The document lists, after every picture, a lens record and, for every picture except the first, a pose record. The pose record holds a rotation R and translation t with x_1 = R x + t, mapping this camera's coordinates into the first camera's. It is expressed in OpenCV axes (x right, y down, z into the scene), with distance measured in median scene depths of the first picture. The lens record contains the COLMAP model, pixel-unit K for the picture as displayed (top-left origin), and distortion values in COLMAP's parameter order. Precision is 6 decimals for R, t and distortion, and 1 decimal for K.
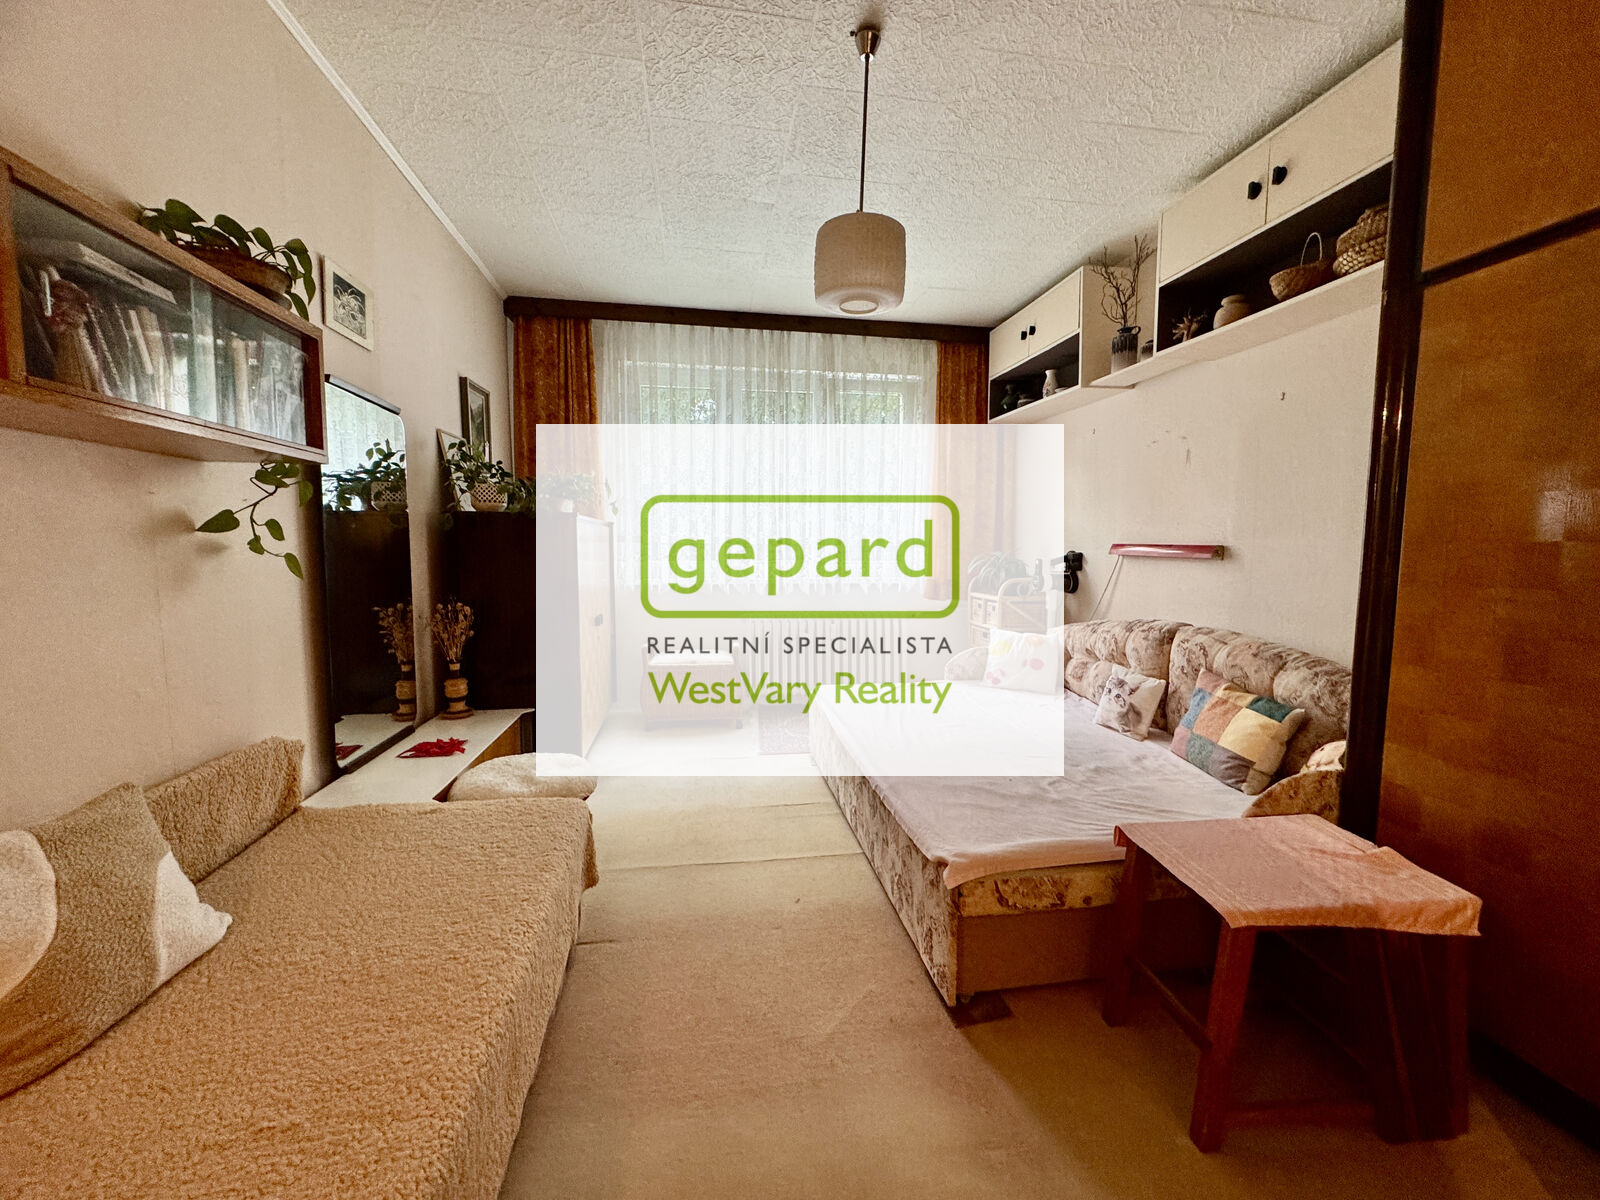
lens RADIAL K [[640.4, 0, 798.8], [0, 640.4, 595.6], [0, 0, 1]] dist [-0.000140, 0.000329]
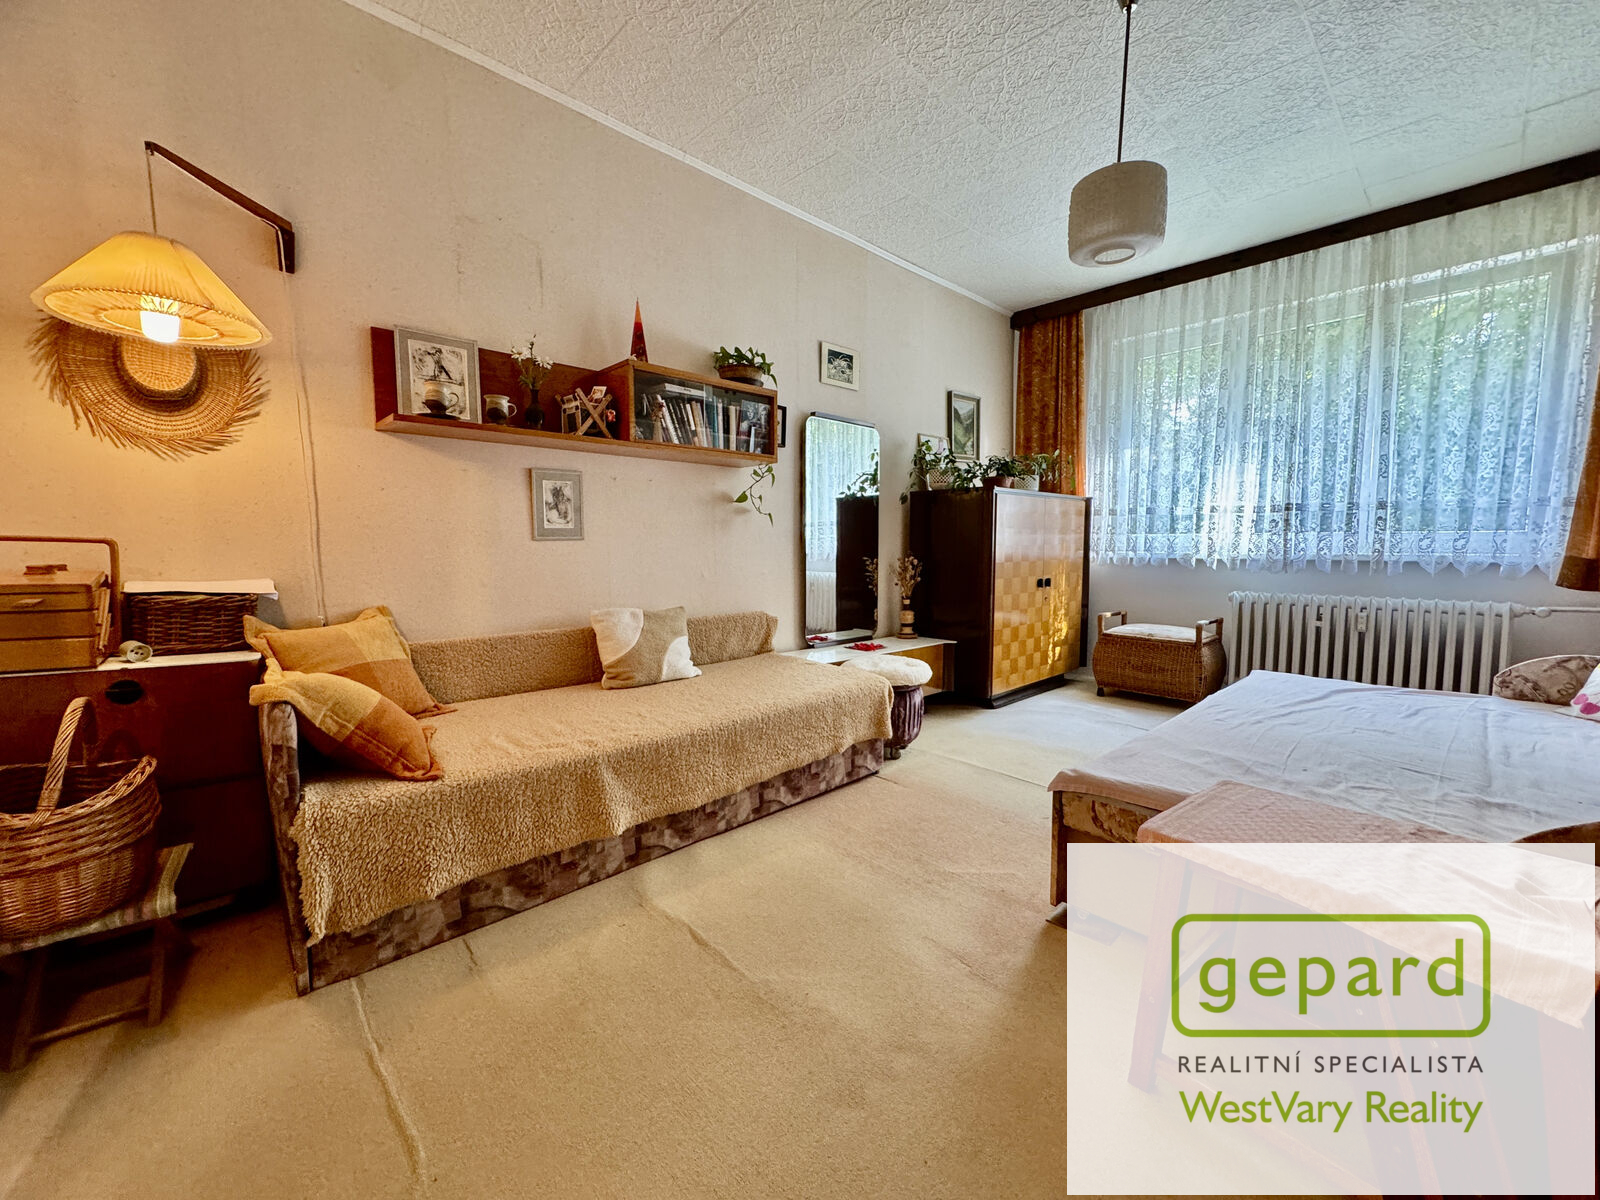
lens RADIAL K [[640.4, 0, 800.6], [0, 640.4, 593.5], [0, 0, 1]] dist [-0.000140, 0.000329]
pose [[0.563712, 0.060513, -0.823752, 0.576202], [-0.061116, 0.997635, 0.031463, 0.073860], [0.823707, 0.032609, 0.566077, 0.013850]]
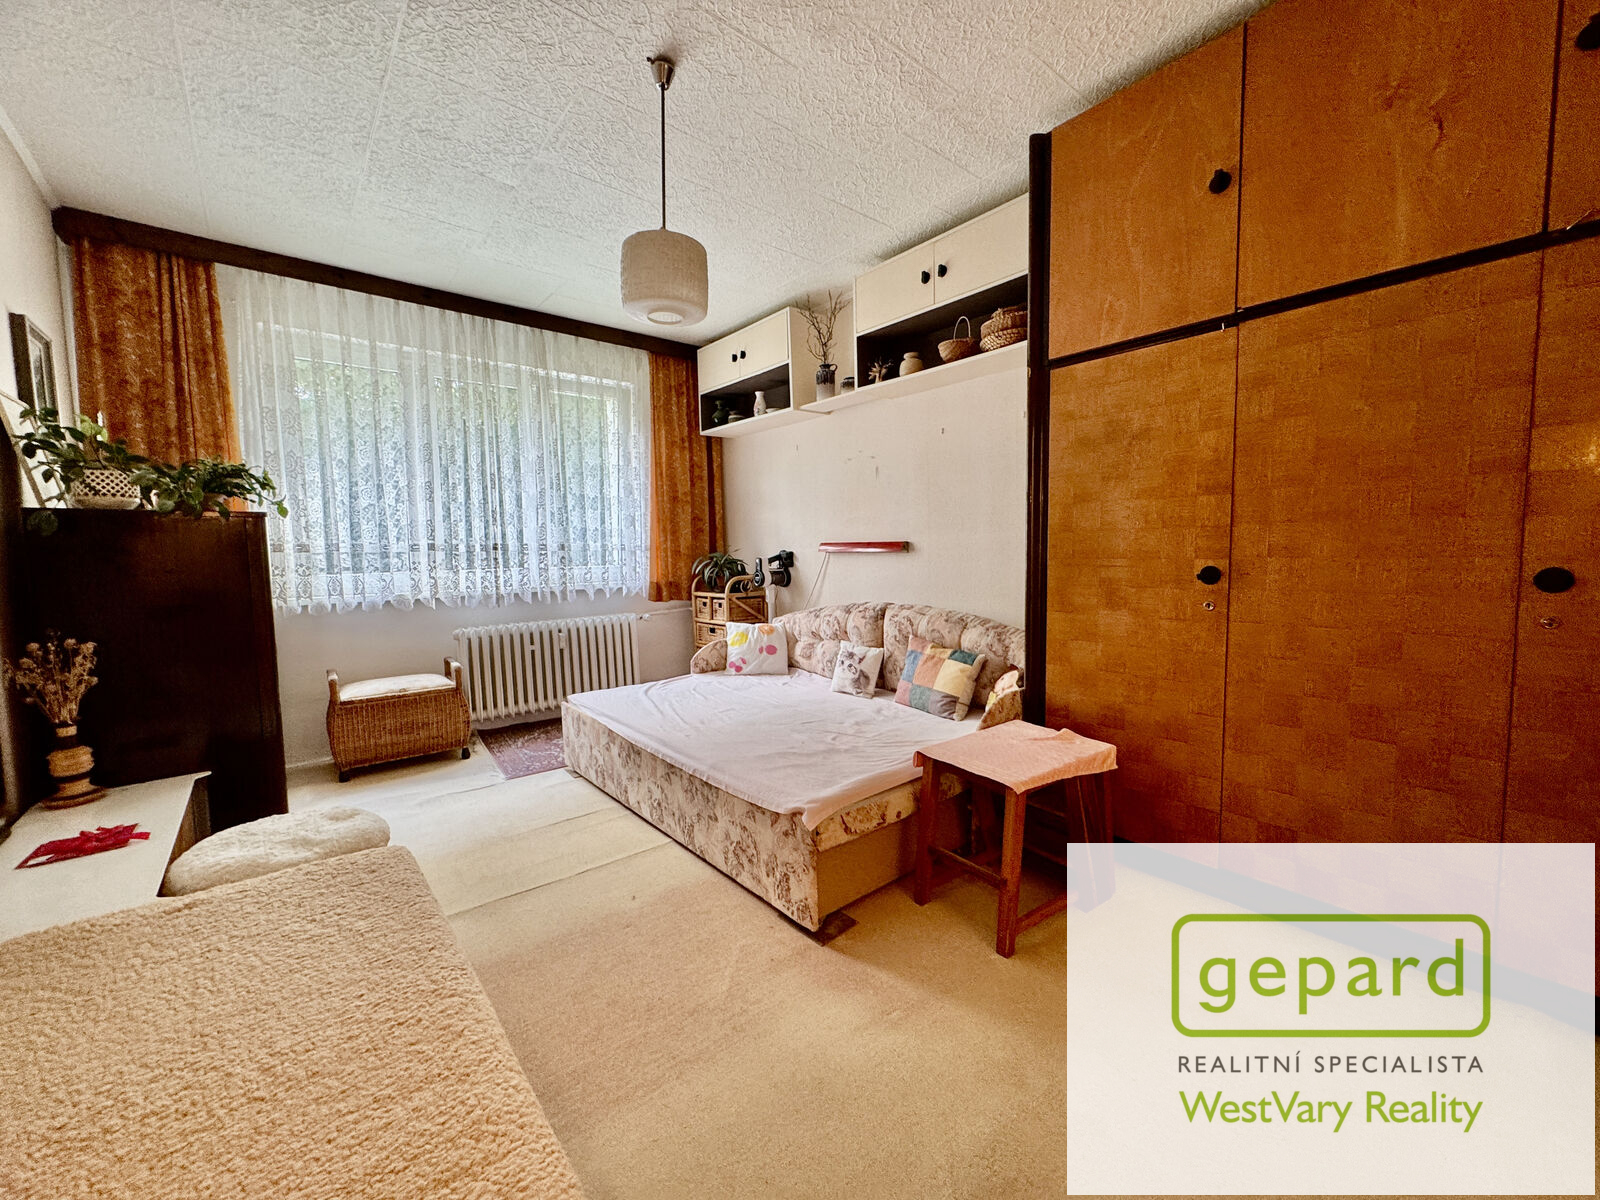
lens RADIAL K [[640.4, 0, 798.7], [0, 640.4, 596.0], [0, 0, 1]] dist [-0.000140, 0.000329]
pose [[0.859785, -0.057801, 0.507374, -0.234055], [0.064022, 0.997935, 0.005196, 0.013788], [-0.506627, 0.028015, 0.861710, -0.009418]]
